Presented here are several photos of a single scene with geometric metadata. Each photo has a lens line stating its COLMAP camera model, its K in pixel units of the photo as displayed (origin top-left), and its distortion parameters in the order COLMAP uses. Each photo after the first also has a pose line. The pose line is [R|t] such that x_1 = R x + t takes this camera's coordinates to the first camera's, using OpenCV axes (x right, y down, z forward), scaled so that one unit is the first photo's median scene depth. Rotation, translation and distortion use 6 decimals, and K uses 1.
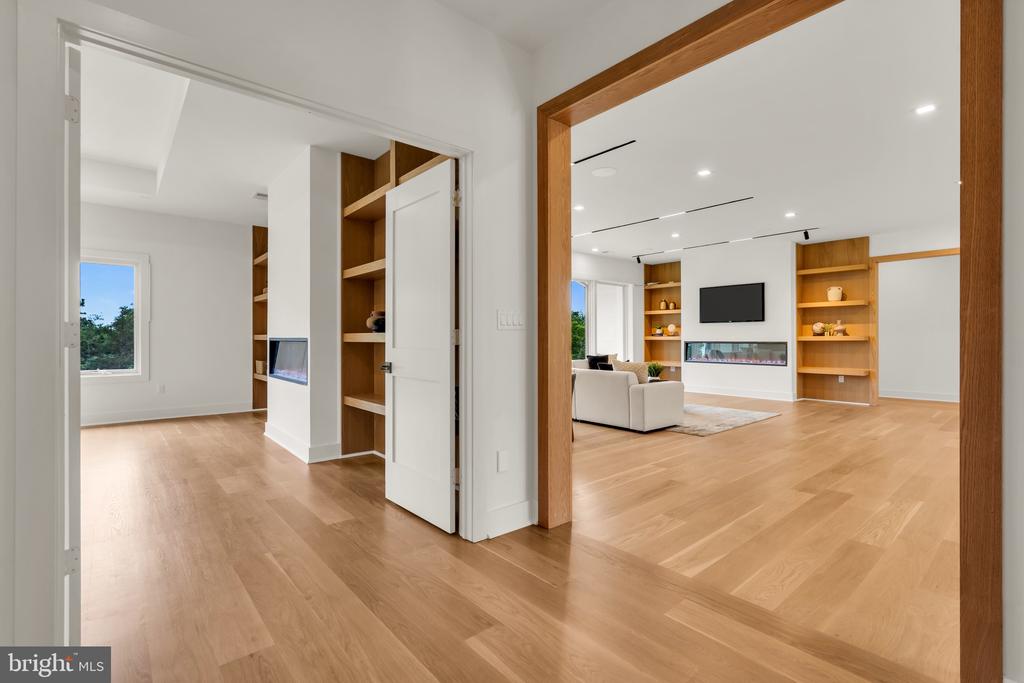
lens RADIAL K [[468.0, 0, 511.1], [0, 468.0, 343.2], [0, 0, 1]] dist [0.001118, 0.000649]
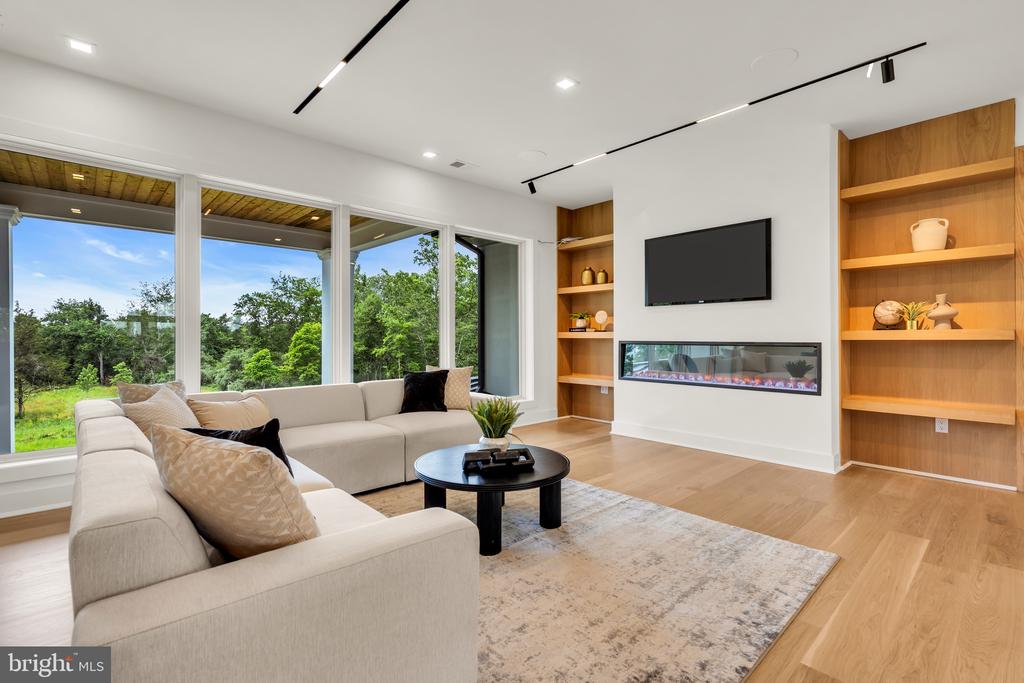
lens RADIAL K [[468.0, 0, 512.3], [0, 468.0, 338.3], [0, 0, 1]] dist [0.001118, 0.000649]
pose [[0.999492, 0.005320, 0.031411, 0.238614], [-0.004969, 0.999924, -0.011251, -0.000259], [-0.031468, 0.011089, 0.999443, 0.481901]]
